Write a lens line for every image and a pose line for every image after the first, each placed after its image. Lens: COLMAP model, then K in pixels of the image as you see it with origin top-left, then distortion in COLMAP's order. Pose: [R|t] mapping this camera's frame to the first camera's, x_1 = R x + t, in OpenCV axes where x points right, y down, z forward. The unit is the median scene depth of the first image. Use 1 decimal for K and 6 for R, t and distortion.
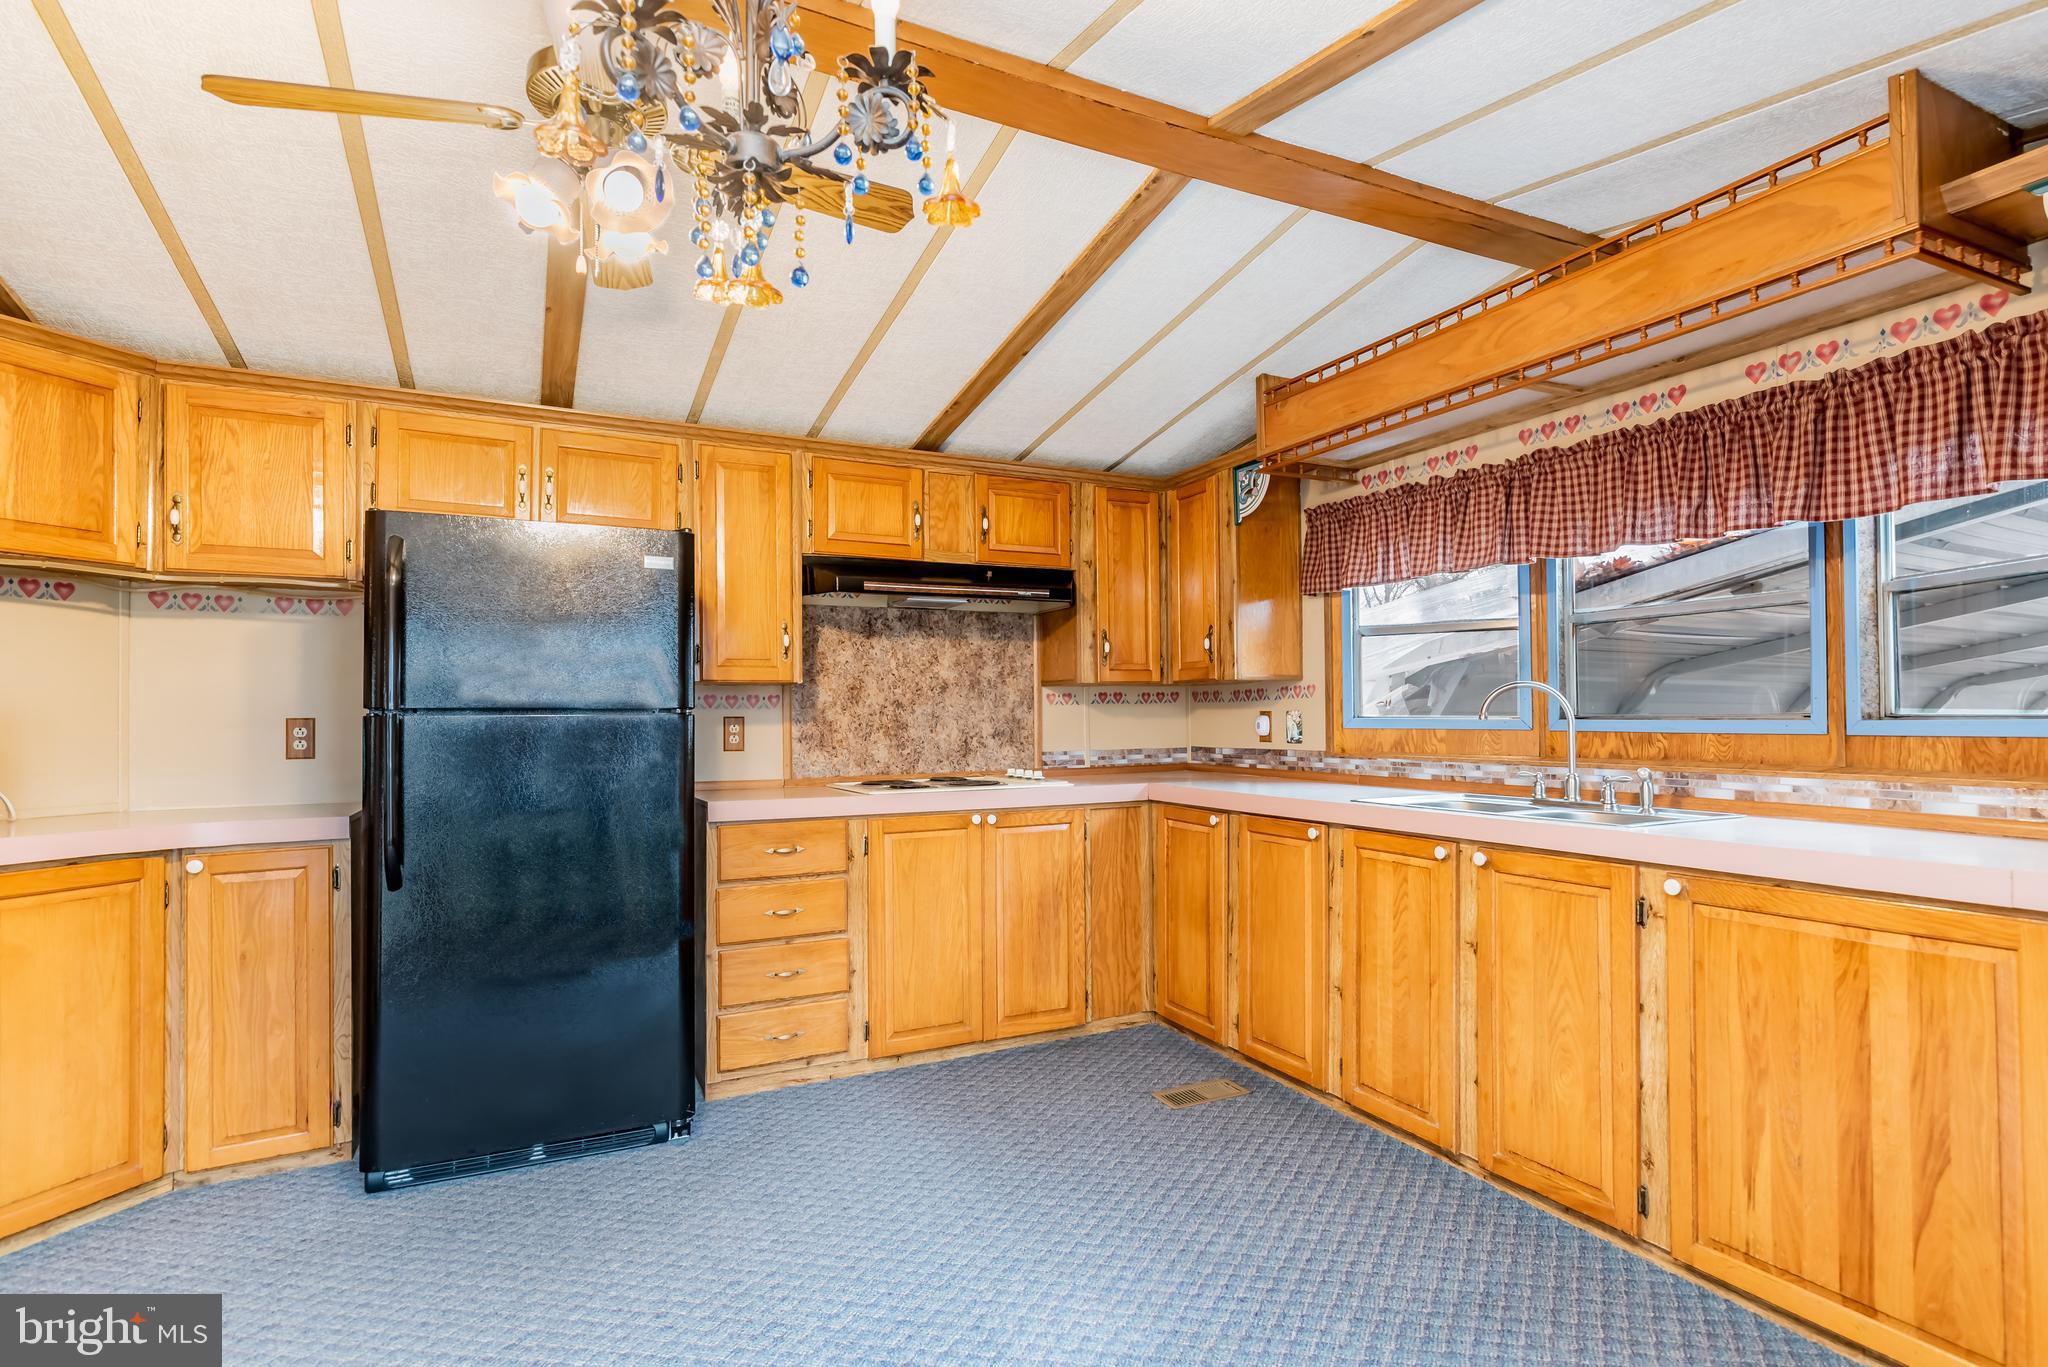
lens RADIAL K [[1008.2, 0, 1034.0], [0, 1008.2, 699.1], [0, 0, 1]] dist [-0.001576, -0.000789]
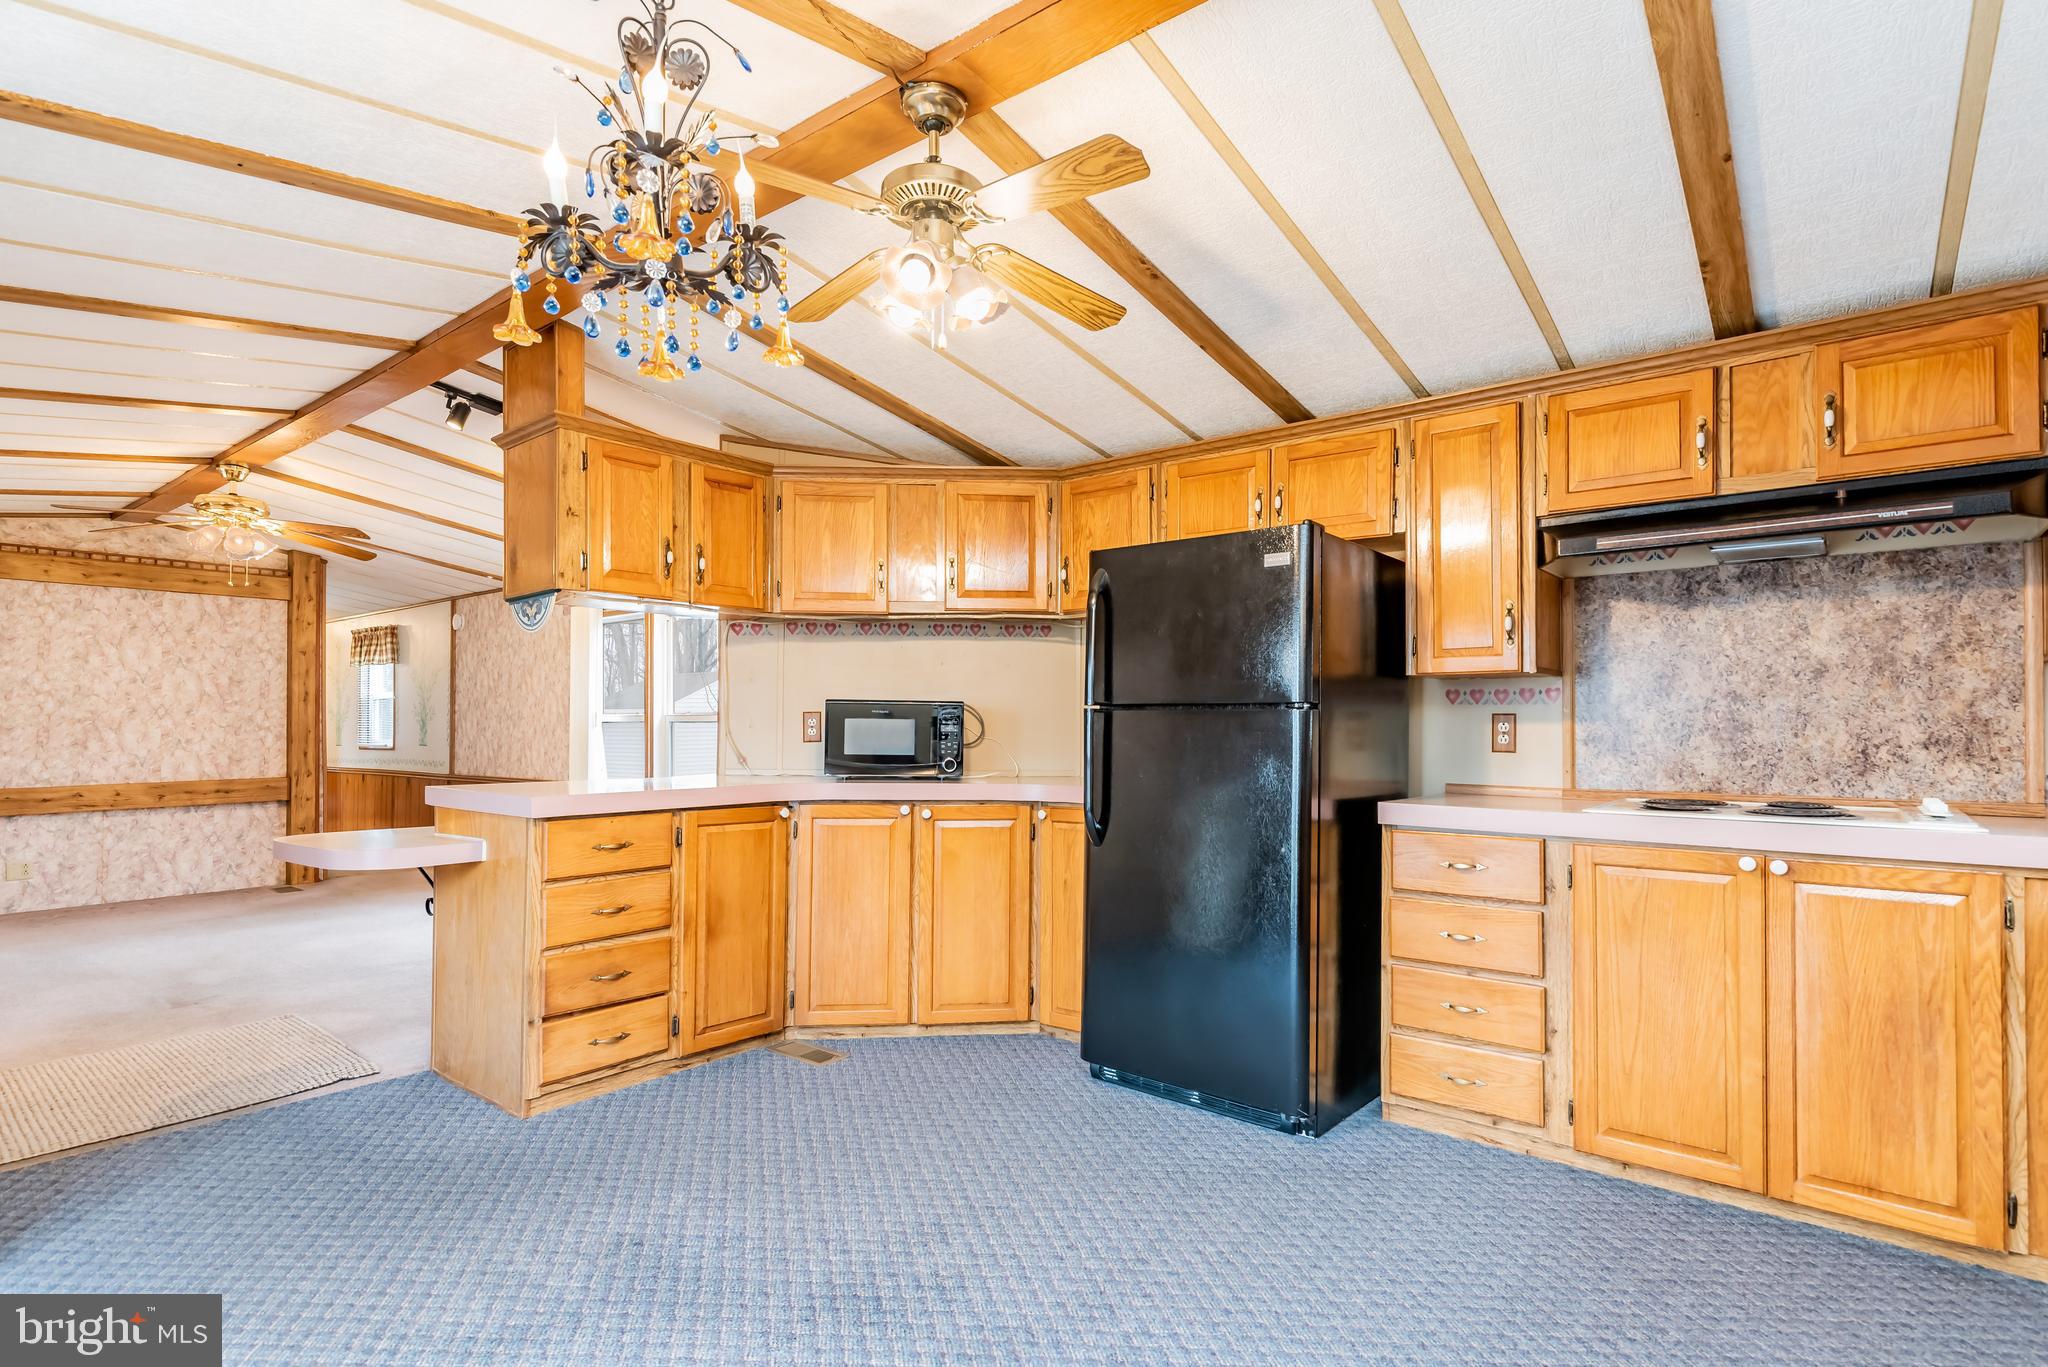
lens RADIAL K [[1008.2, 0, 1064.4], [0, 1008.2, 706.1], [0, 0, 1]] dist [-0.001576, -0.000789]
pose [[0.427290, -0.006113, -0.904094, 0.378258], [0.011656, 0.999931, -0.001252, 0.008781], [0.904040, -0.010003, 0.427331, 0.310088]]
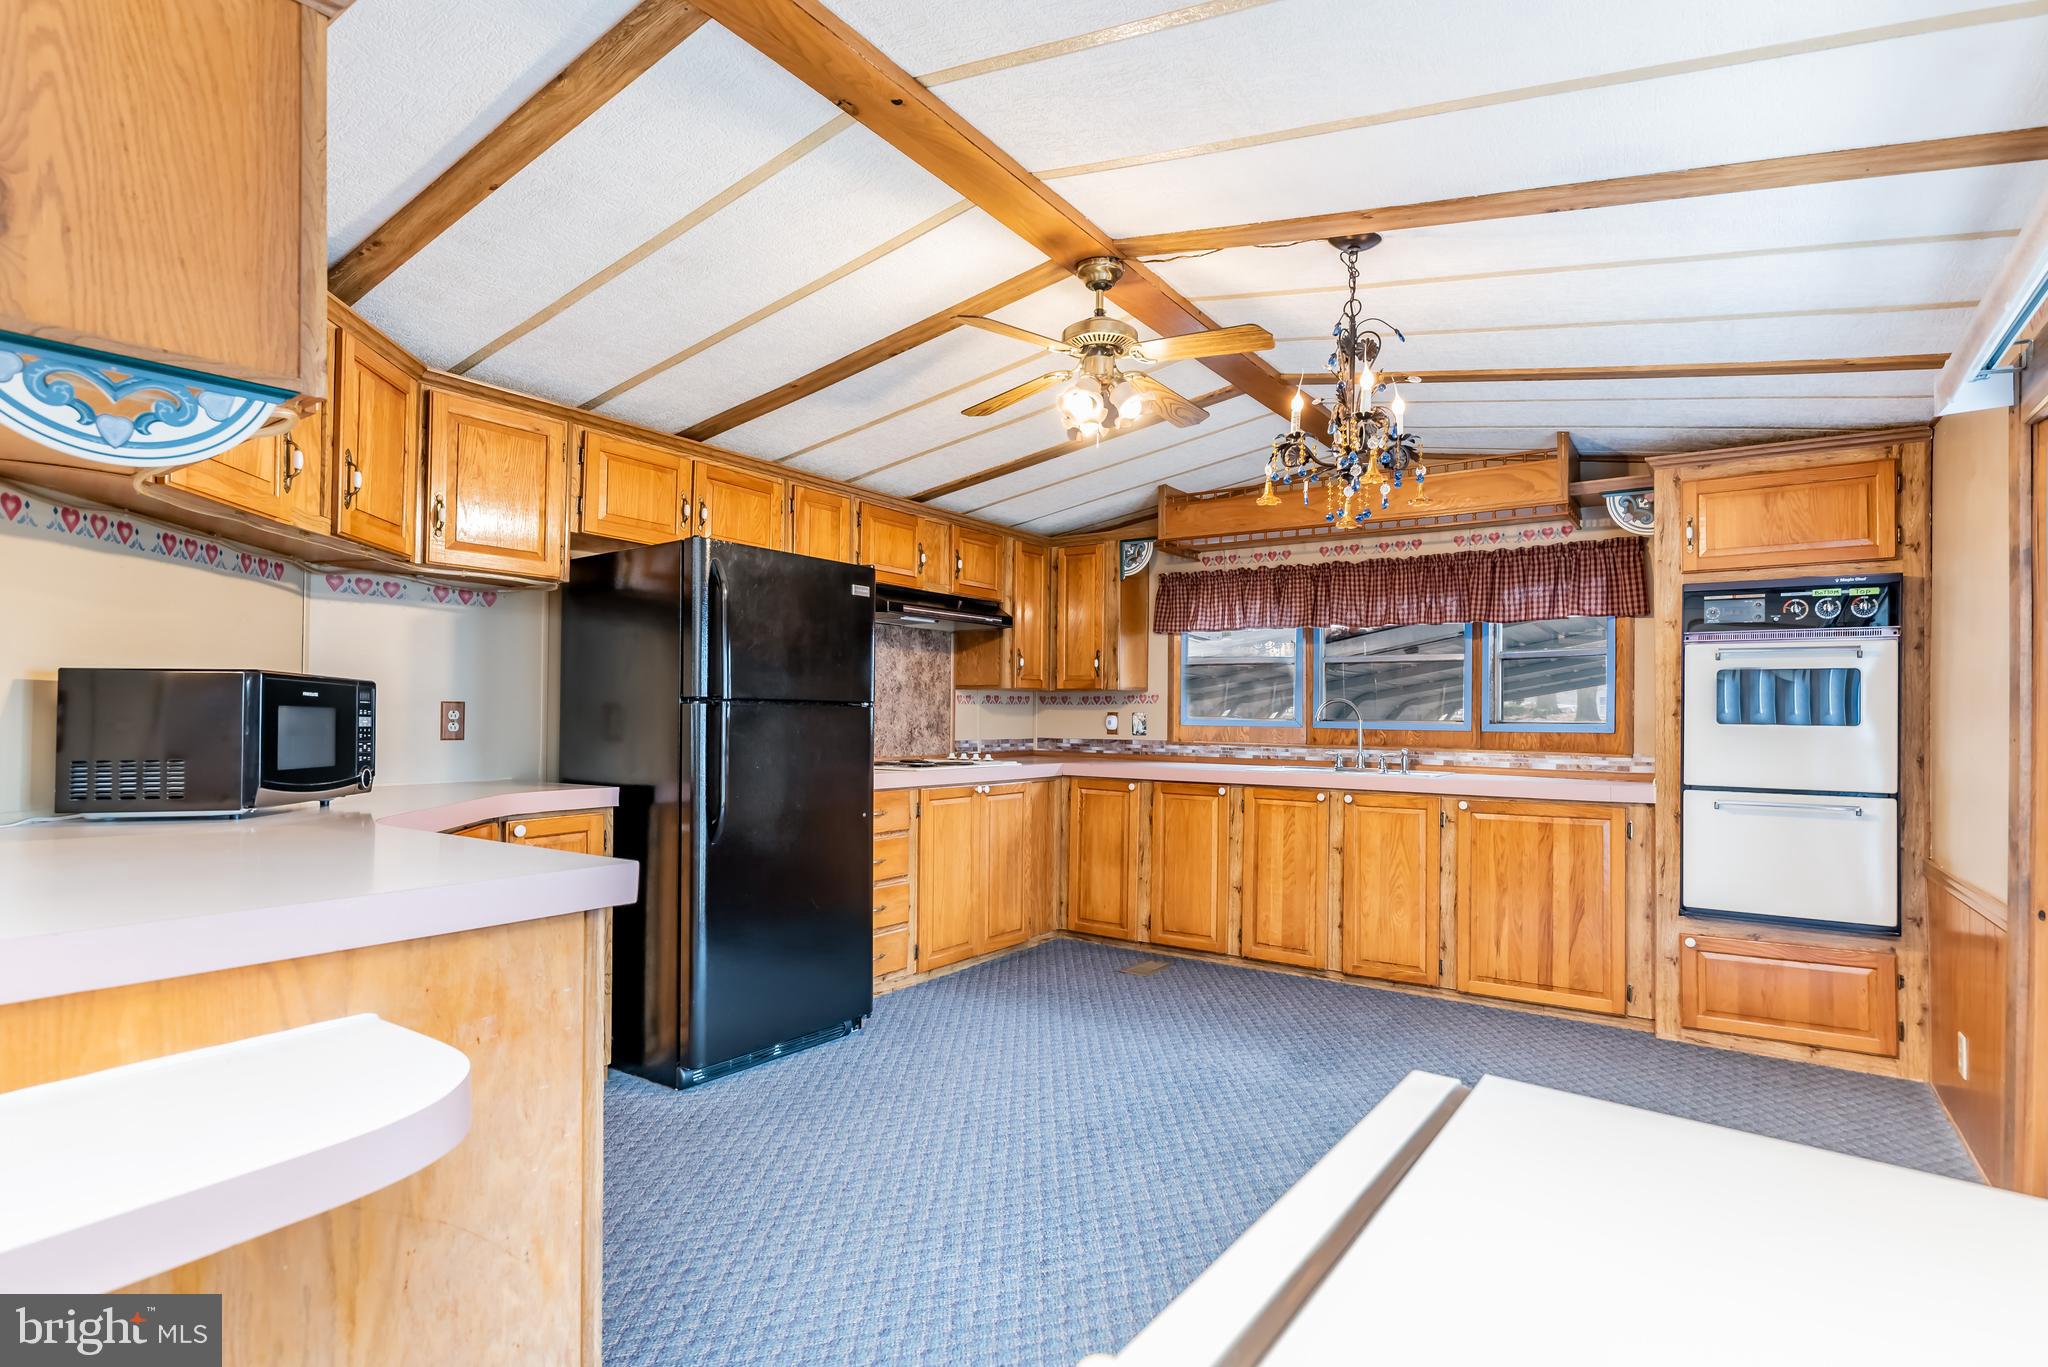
lens RADIAL K [[1008.2, 0, 1039.0], [0, 1008.2, 694.7], [0, 0, 1]] dist [-0.001576, -0.000789]
pose [[0.876963, 0.028182, 0.479730, -0.663241], [-0.026513, 0.999596, -0.010254, 0.005813], [-0.479825, -0.003727, 0.877356, -0.219378]]
